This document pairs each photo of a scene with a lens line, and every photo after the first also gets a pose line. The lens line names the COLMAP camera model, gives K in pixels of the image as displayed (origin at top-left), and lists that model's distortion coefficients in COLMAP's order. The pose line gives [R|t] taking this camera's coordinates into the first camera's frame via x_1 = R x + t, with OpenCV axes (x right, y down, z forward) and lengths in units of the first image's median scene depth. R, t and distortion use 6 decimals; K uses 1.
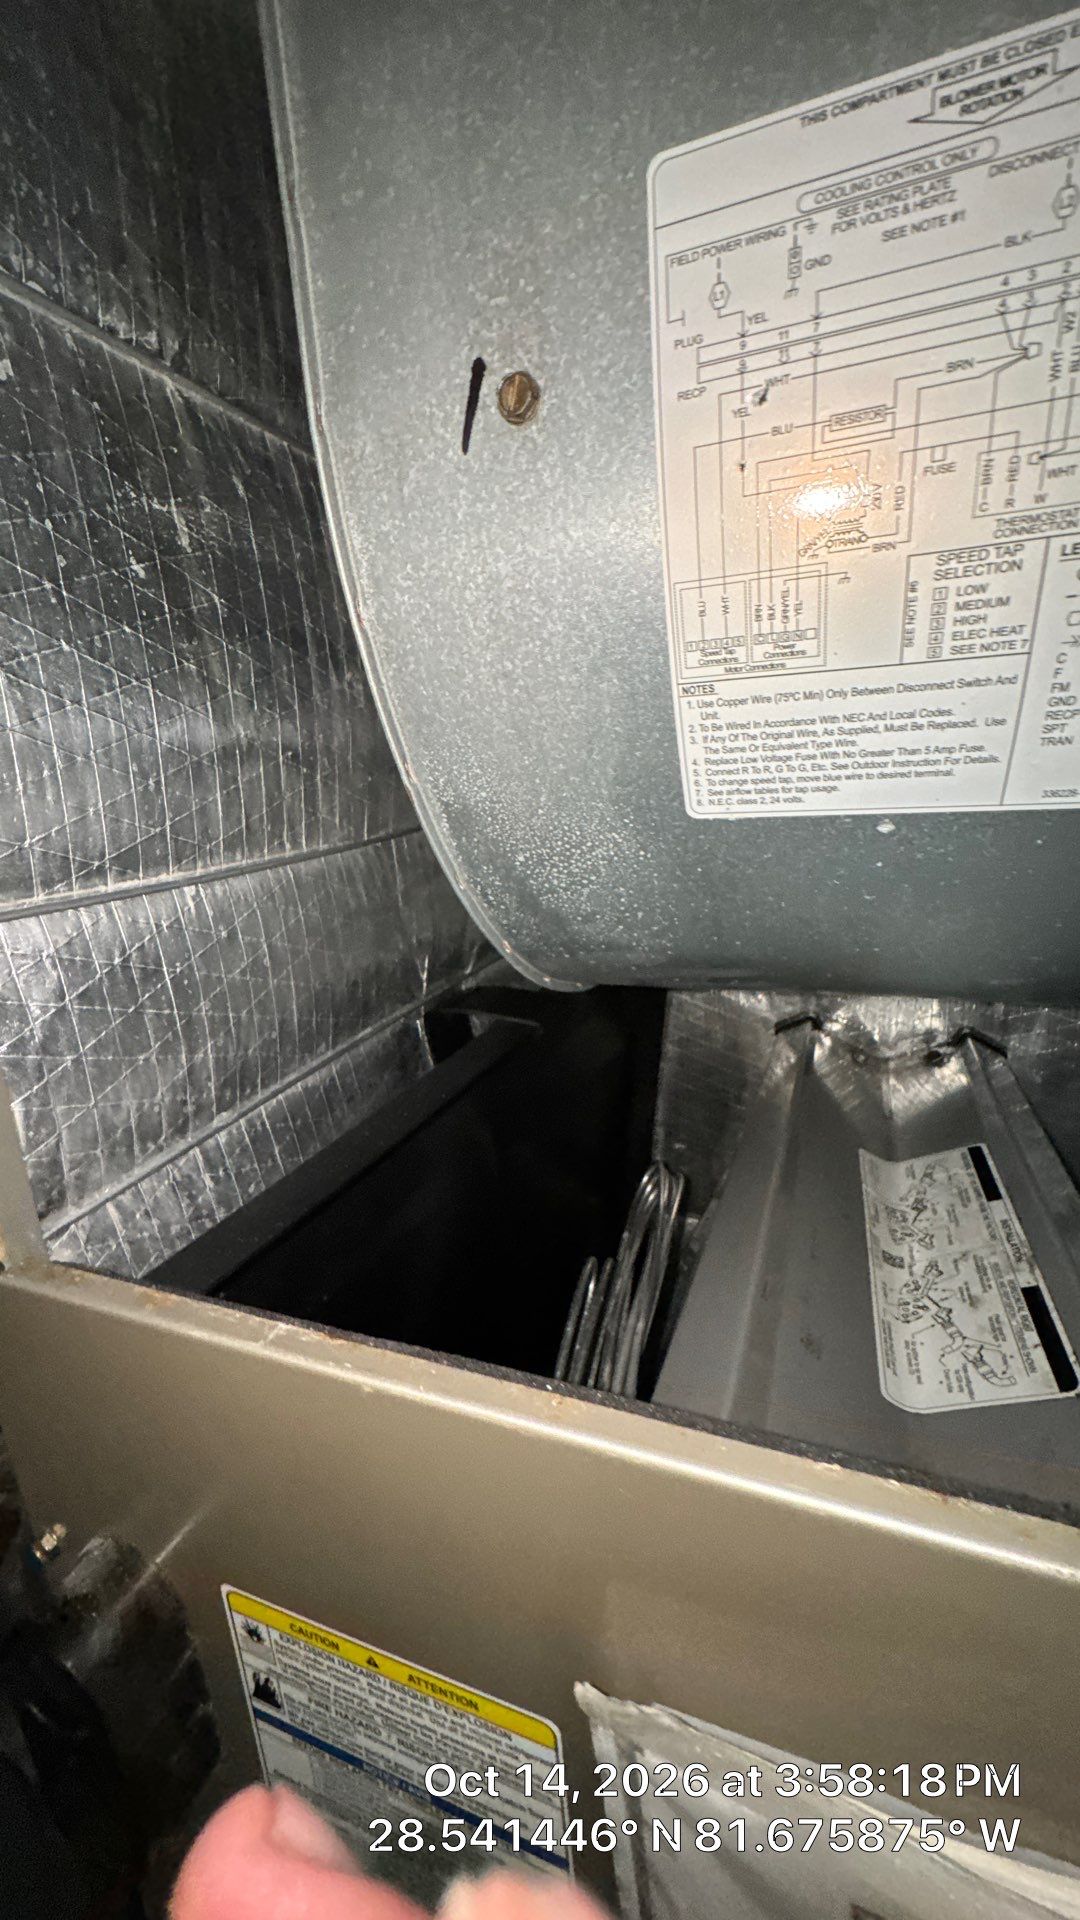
lens RADIAL K [[760.5, 0, 541.0], [0, 760.5, 960.7], [0, 0, 1]] dist [-0.006418, 0.000702]
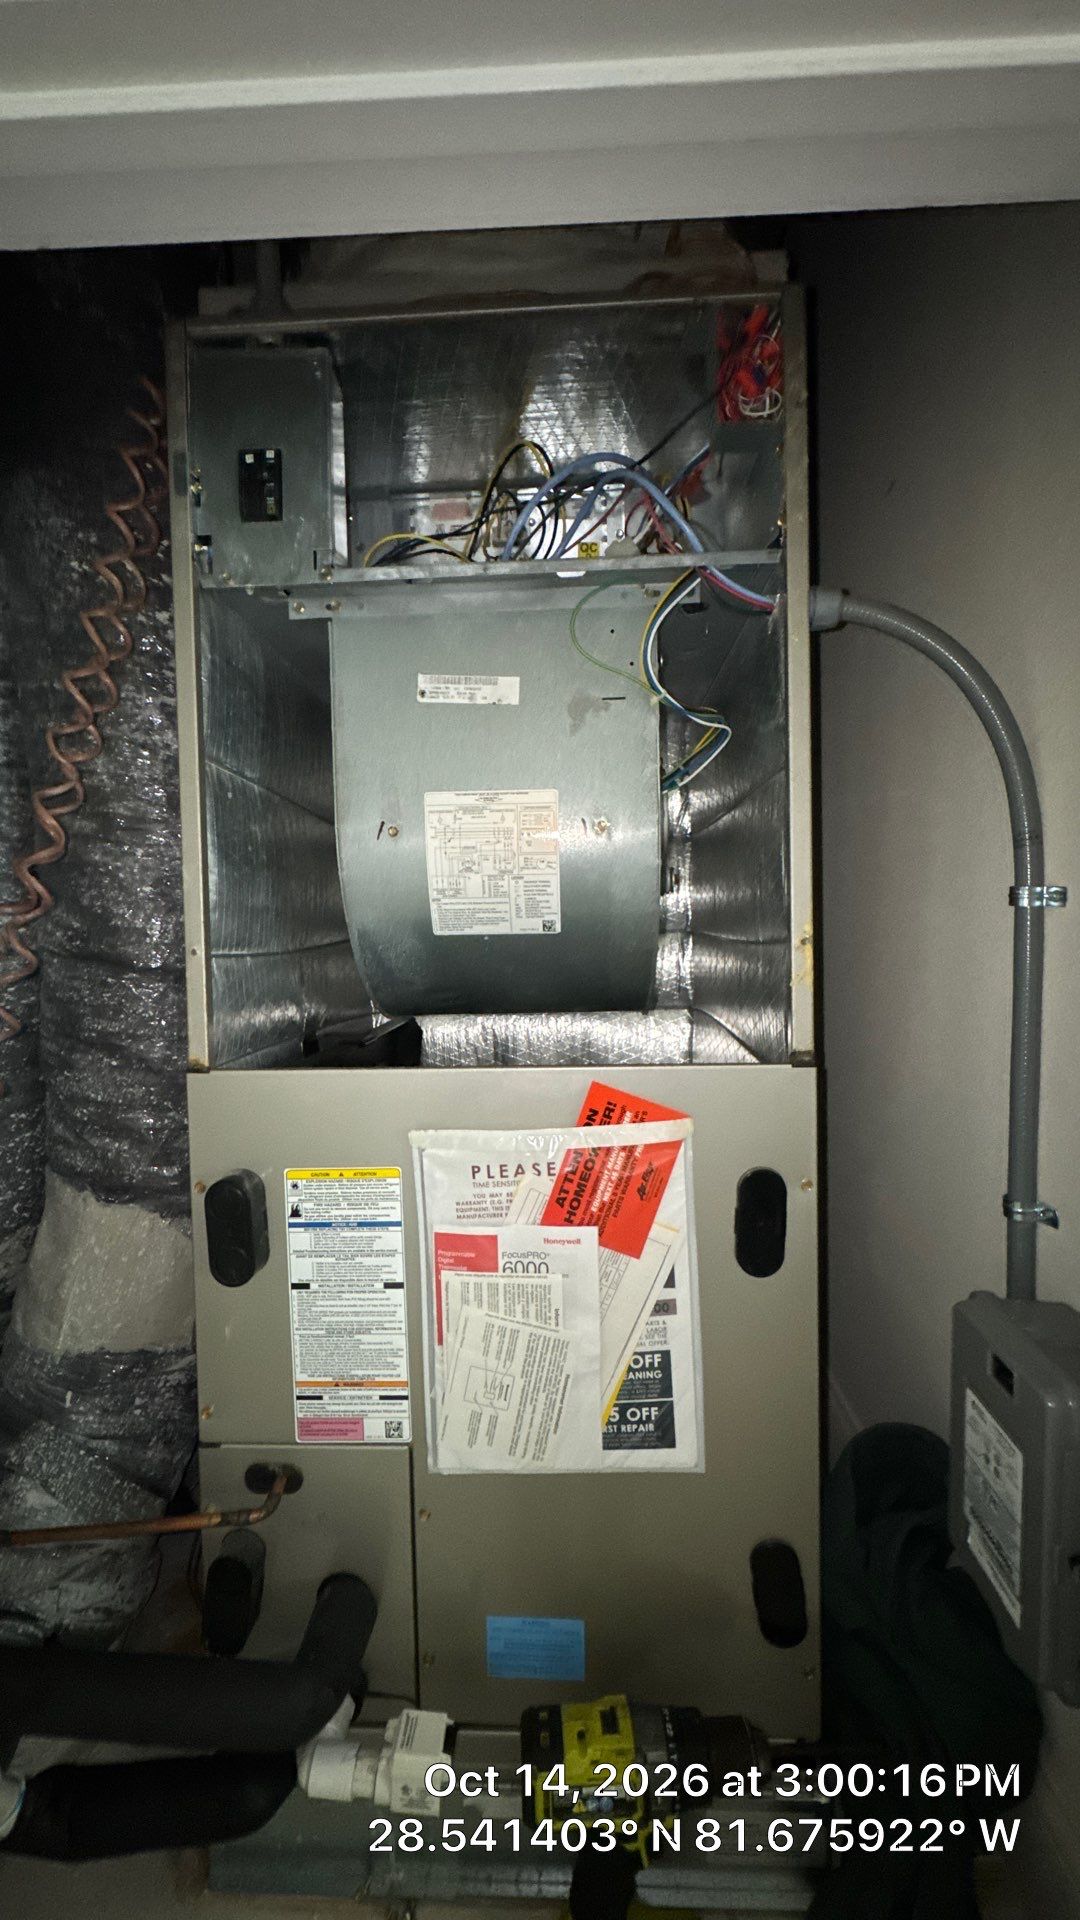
lens RADIAL K [[760.5, 0, 541.0], [0, 760.5, 960.7], [0, 0, 1]] dist [-0.006418, 0.000702]
pose [[0.948254, 0.035297, 0.315544, -0.462619], [0.038245, 0.973869, -0.223867, 0.770243], [-0.315201, 0.224350, 0.922125, -2.478230]]
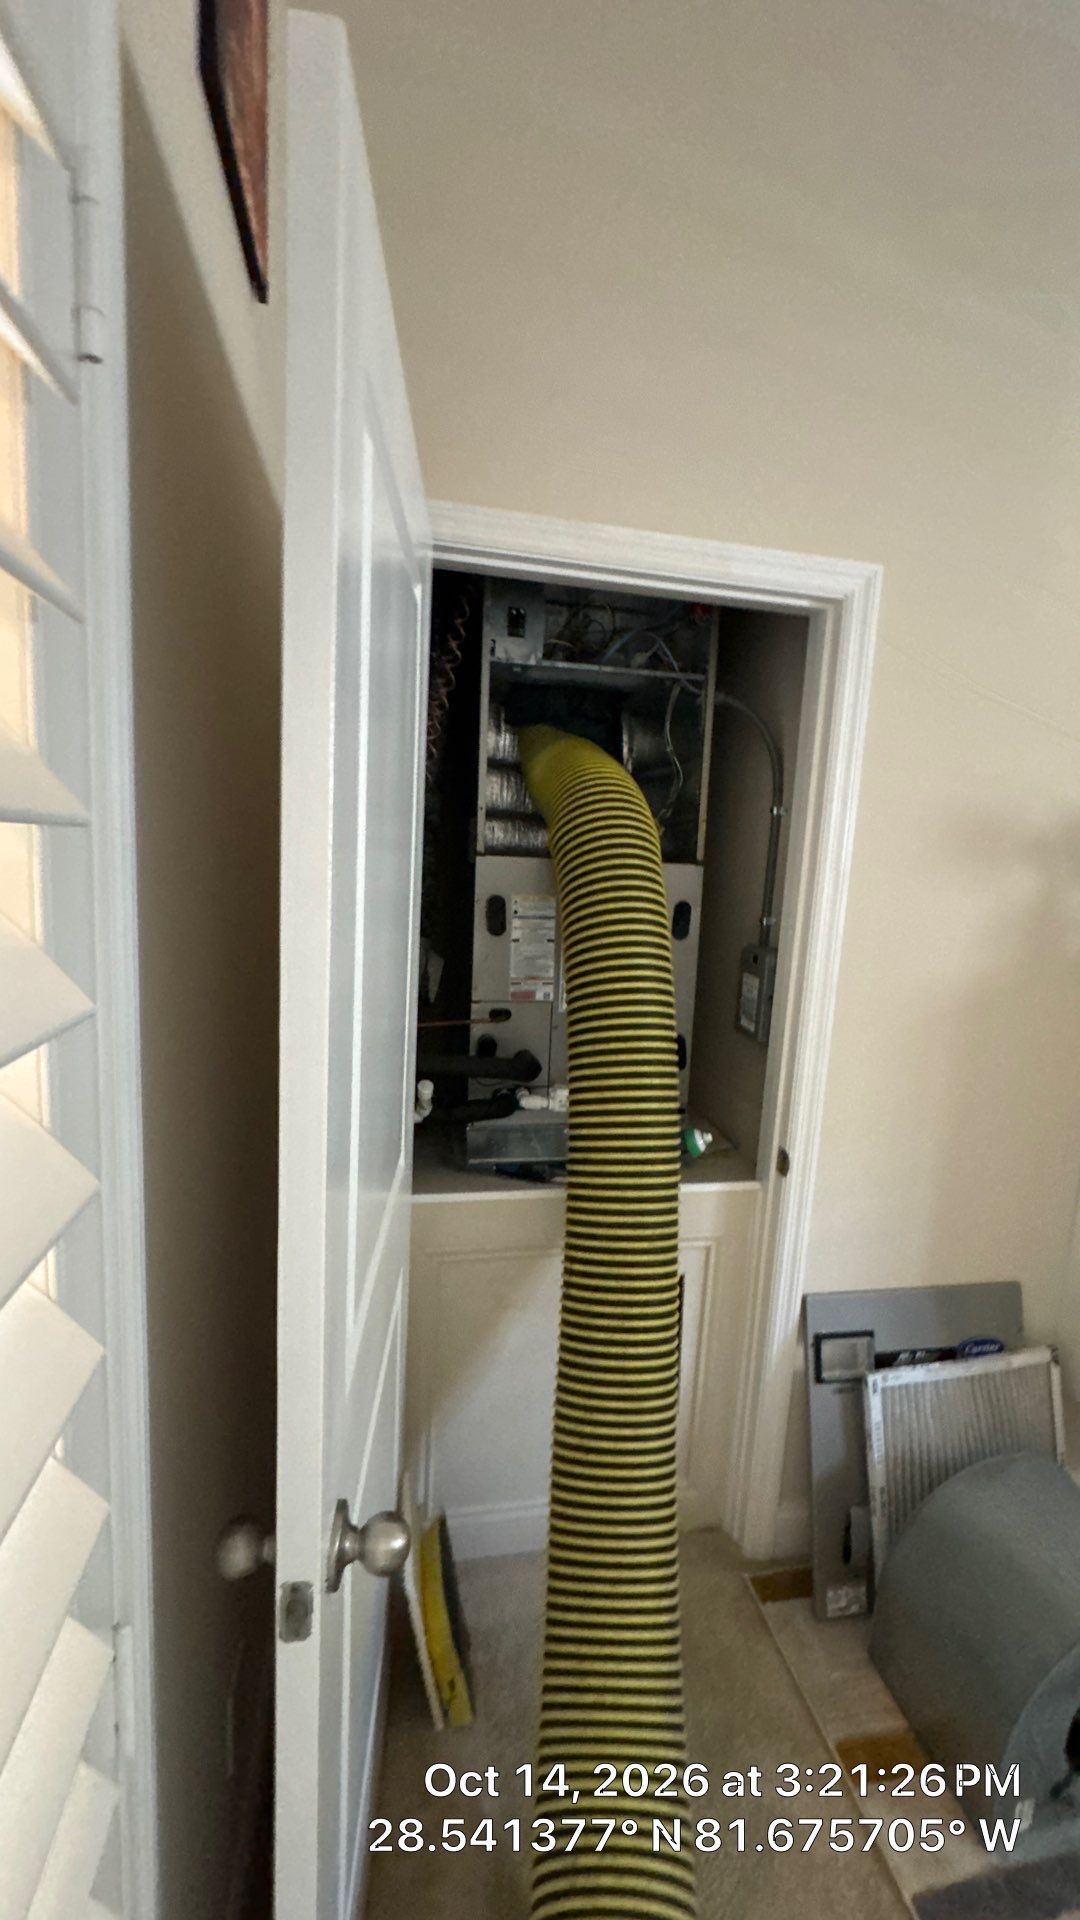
lens RADIAL K [[760.5, 0, 541.0], [0, 760.5, 960.7], [0, 0, 1]] dist [-0.006418, 0.000702]
pose [[0.840381, 0.029114, 0.541214, -4.691277], [0.038223, 0.992886, -0.112763, 2.541286], [-0.540647, 0.115450, 0.833290, -6.034919]]
